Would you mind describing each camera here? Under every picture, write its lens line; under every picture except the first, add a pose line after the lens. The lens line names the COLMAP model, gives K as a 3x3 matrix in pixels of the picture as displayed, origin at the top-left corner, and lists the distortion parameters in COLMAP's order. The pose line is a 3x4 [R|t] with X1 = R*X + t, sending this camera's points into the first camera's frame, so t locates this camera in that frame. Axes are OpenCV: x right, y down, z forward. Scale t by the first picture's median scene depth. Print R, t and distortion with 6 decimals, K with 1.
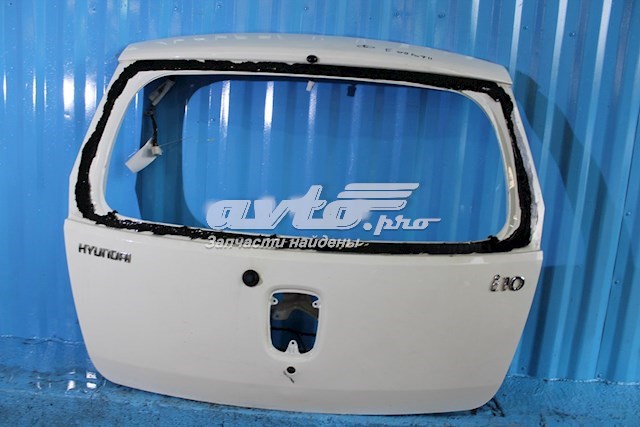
lens RADIAL K [[521.4, 0, 320.0], [0, 521.4, 213.5], [0, 0, 1]] dist [-0.153263, 0.132114]
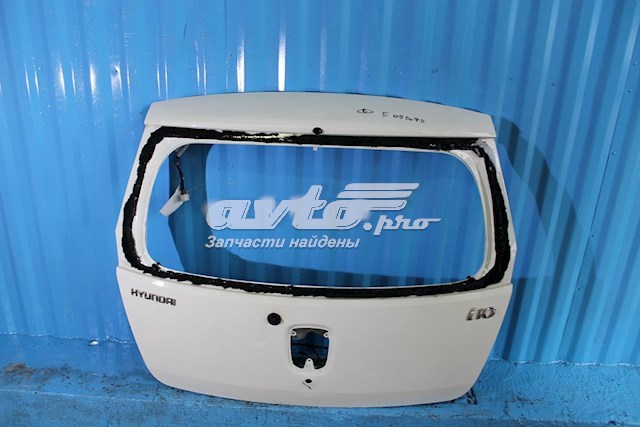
lens RADIAL K [[521.4, 0, 320.0], [0, 521.4, 213.5], [0, 0, 1]] dist [-0.153263, 0.132114]
pose [[0.999488, -0.025845, -0.018850, 0.007034], [0.029304, 0.976064, 0.215498, -0.360782], [0.012829, -0.215940, 0.976322, -0.152608]]
